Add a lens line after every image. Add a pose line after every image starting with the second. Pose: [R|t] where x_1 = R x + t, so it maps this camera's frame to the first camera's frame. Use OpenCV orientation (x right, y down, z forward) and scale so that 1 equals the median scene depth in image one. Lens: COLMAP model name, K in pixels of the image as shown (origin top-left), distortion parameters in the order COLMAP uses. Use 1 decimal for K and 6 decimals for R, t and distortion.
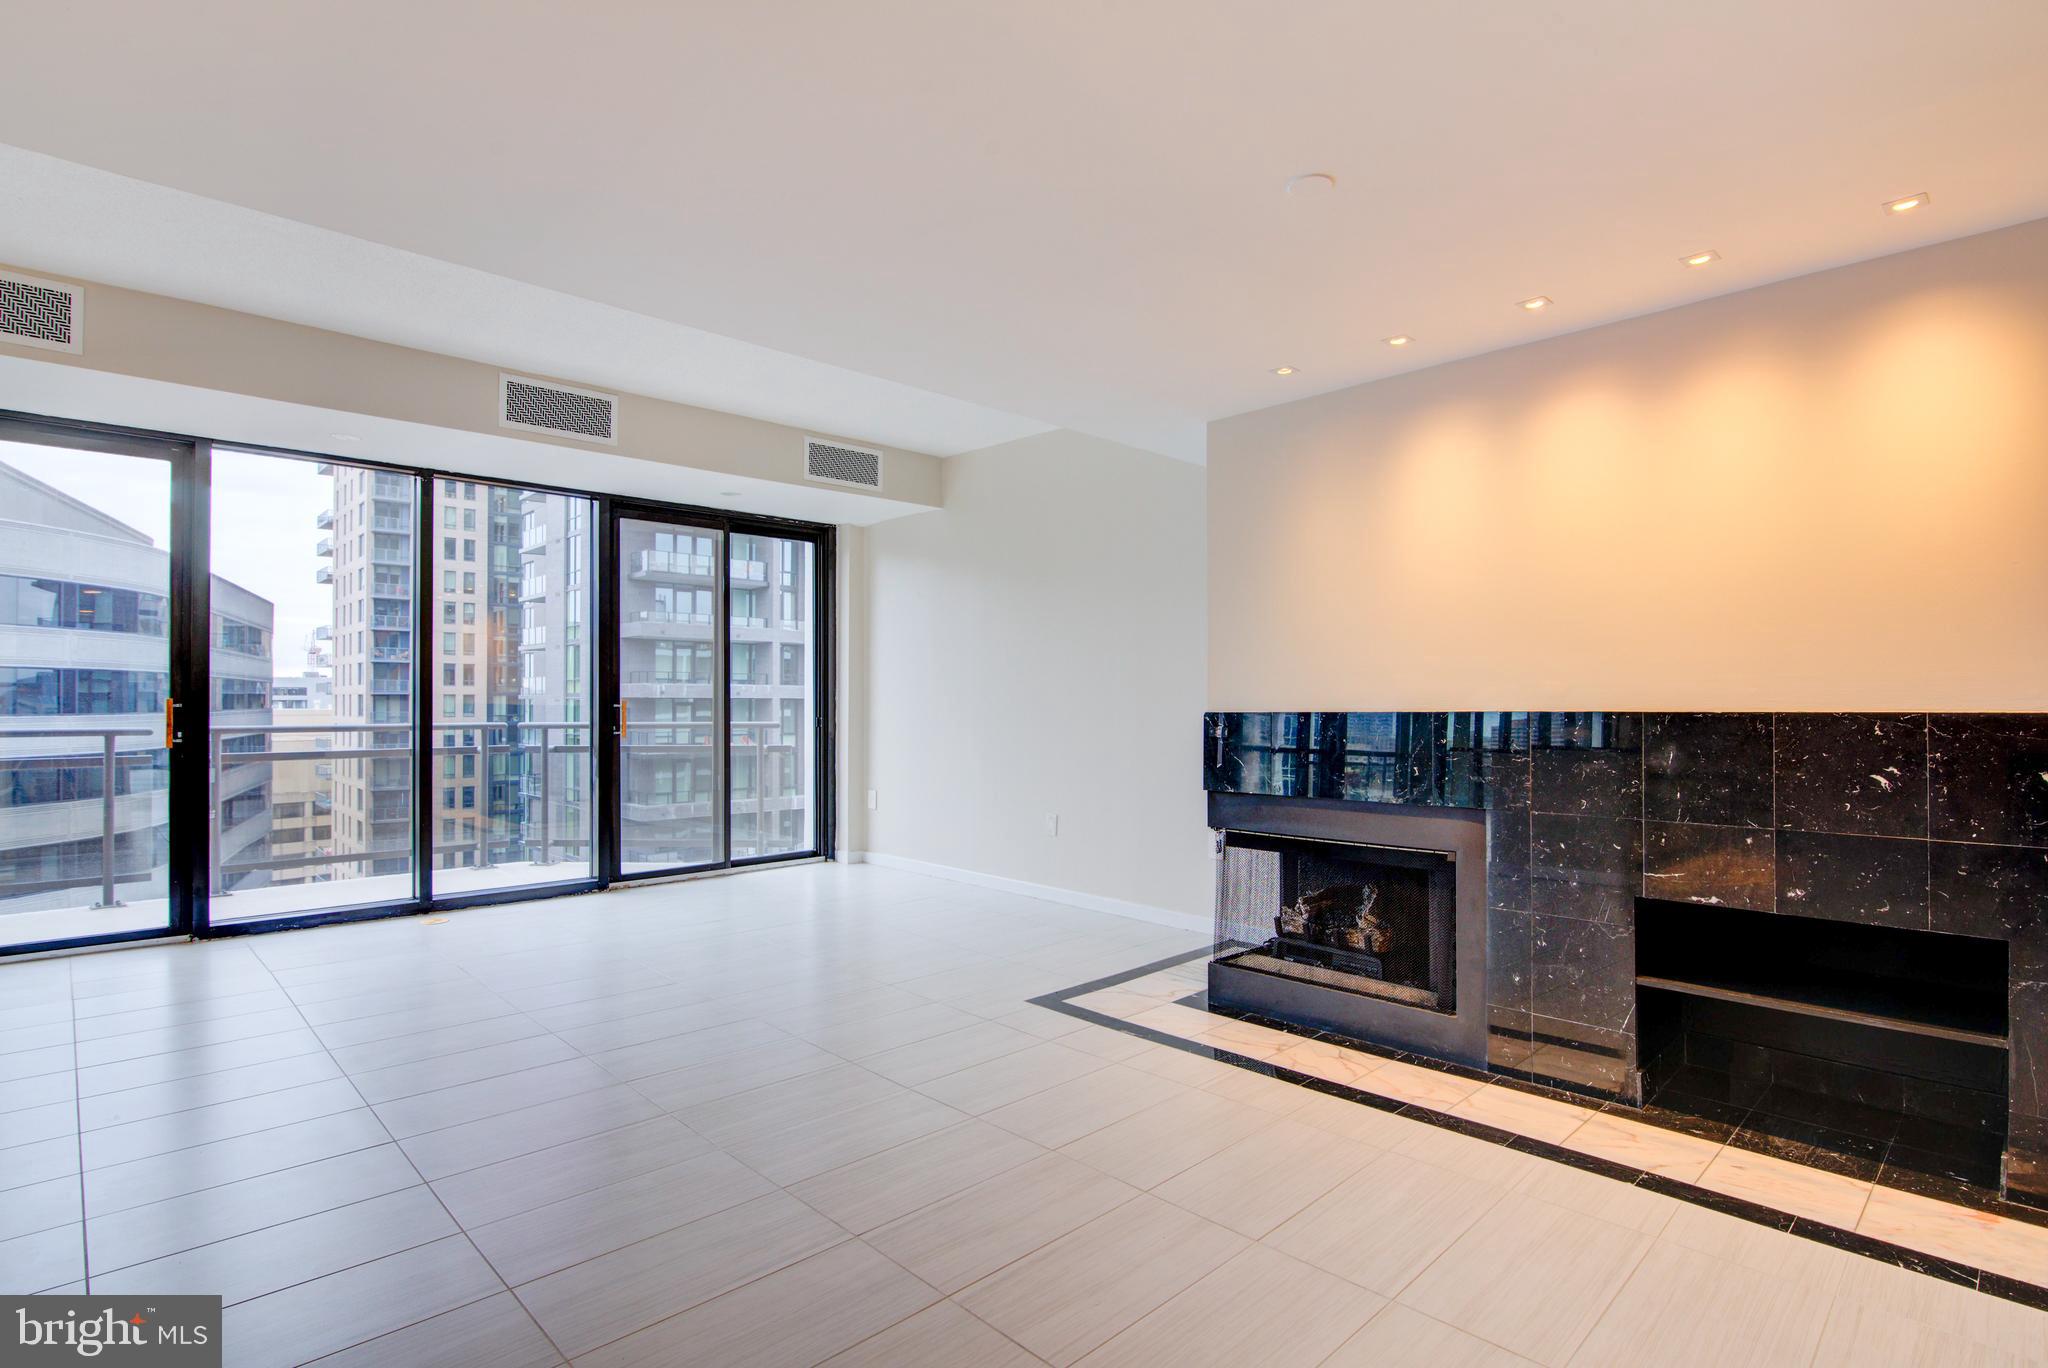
lens RADIAL K [[1012.8, 0, 1025.8], [0, 1012.8, 692.7], [0, 0, 1]] dist [-0.014116, -0.000039]
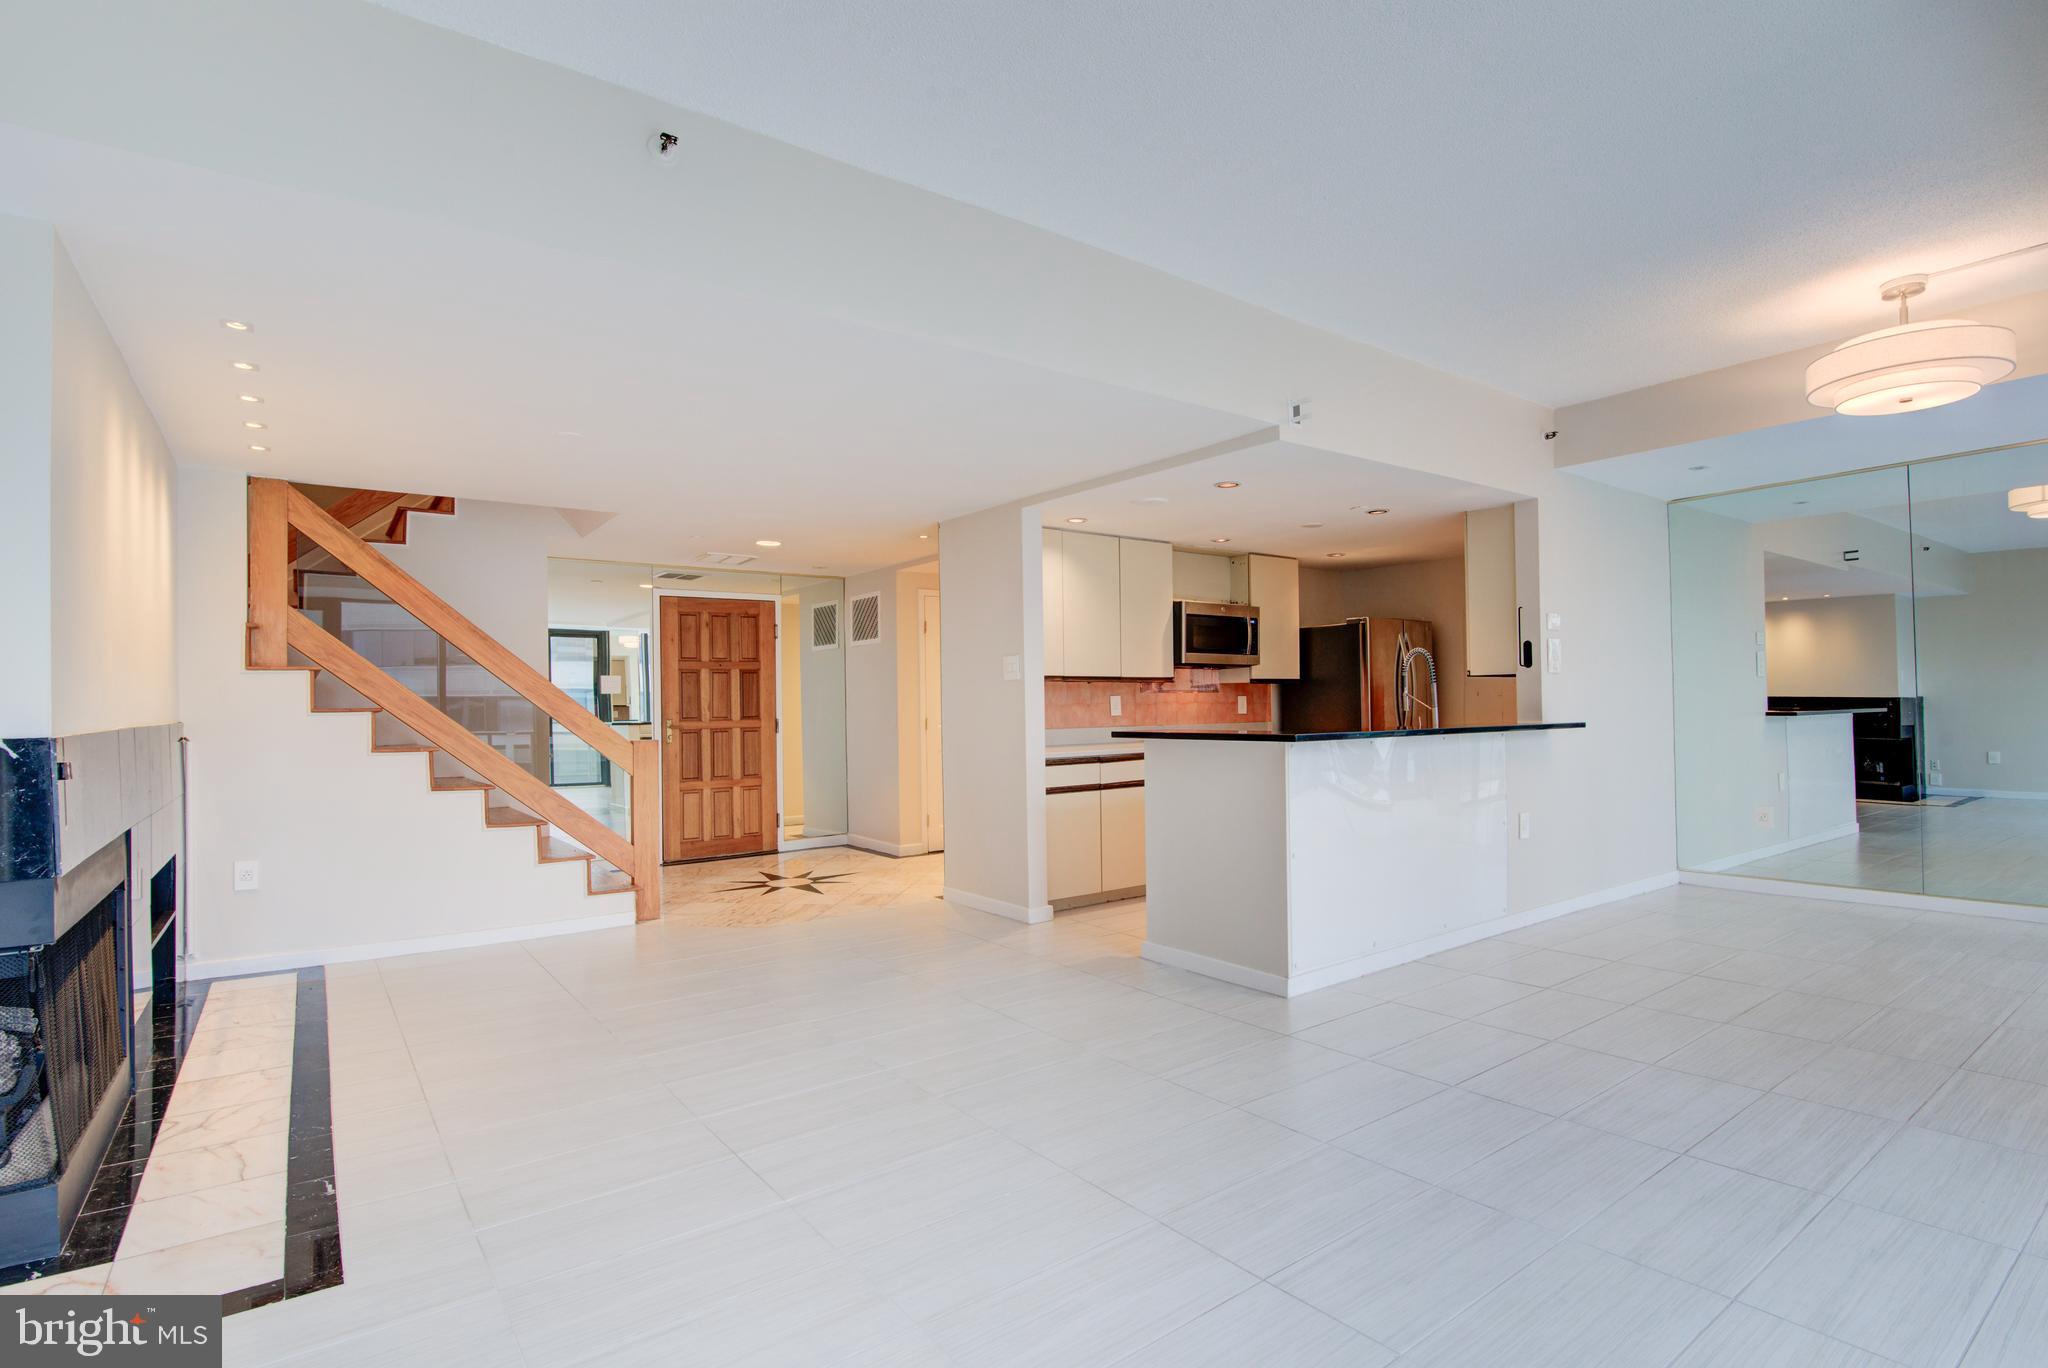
lens RADIAL K [[999.5, 0, 1027.3], [0, 999.5, 695.6], [0, 0, 1]] dist [-0.015159, 0.000866]
pose [[-0.992108, 0.015666, 0.124403, -0.270964], [0.013625, 0.999759, -0.017241, 0.007736], [-0.124643, -0.015410, -0.992082, 0.943007]]
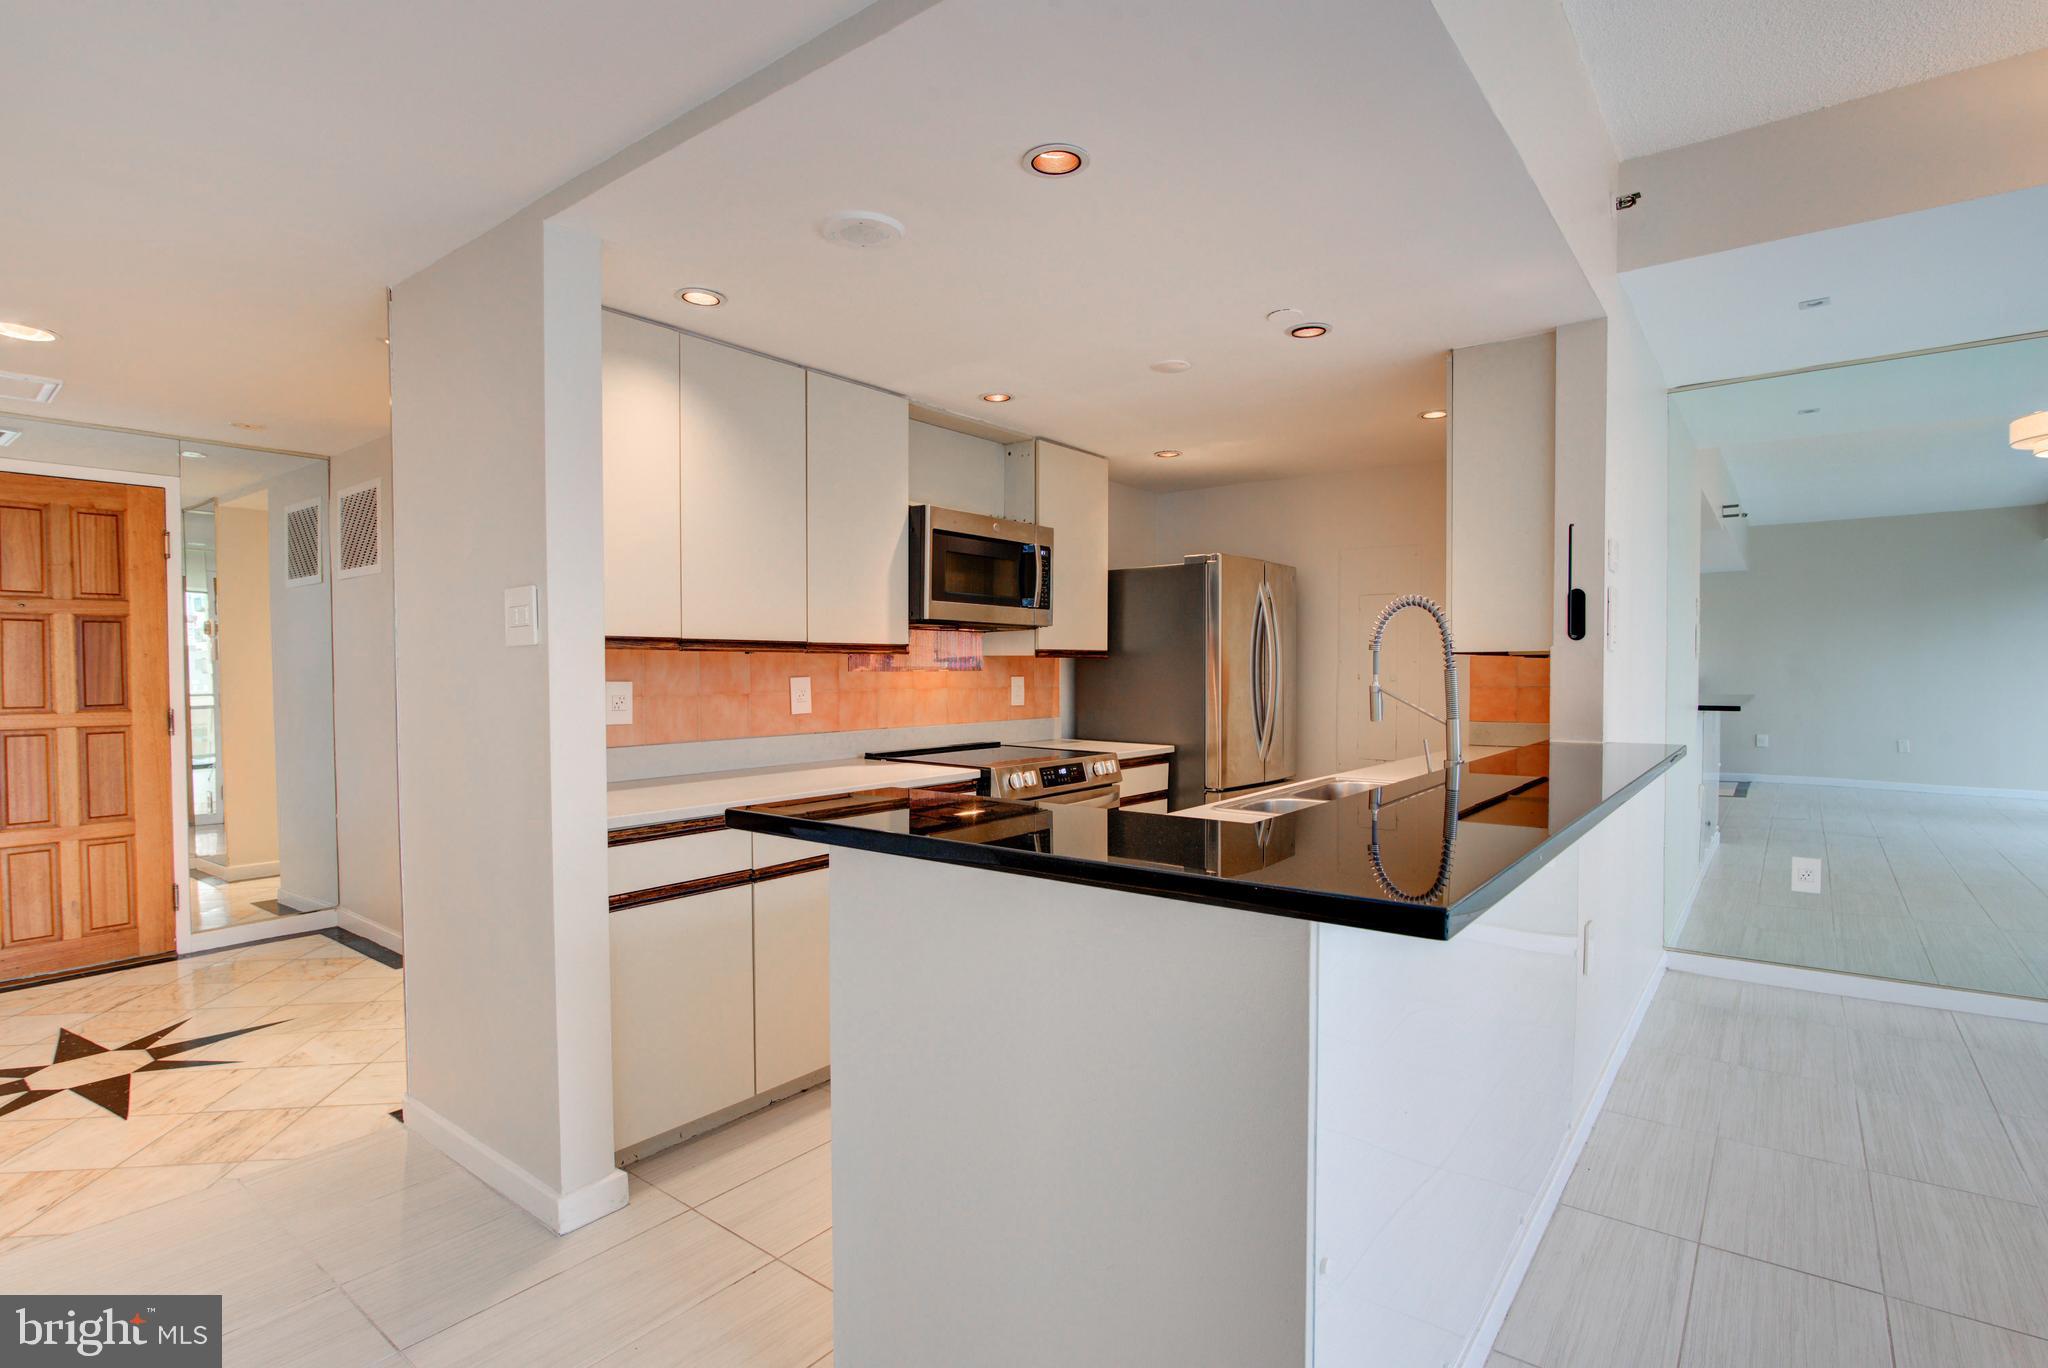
lens RADIAL K [[999.5, 0, 1027.3], [0, 999.5, 695.6], [0, 0, 1]] dist [-0.015159, 0.000866]
pose [[-0.989396, 0.007074, -0.145068, -0.277290], [0.004209, 0.999790, 0.020044, -0.009580], [0.145179, 0.019220, -0.989219, 0.460347]]
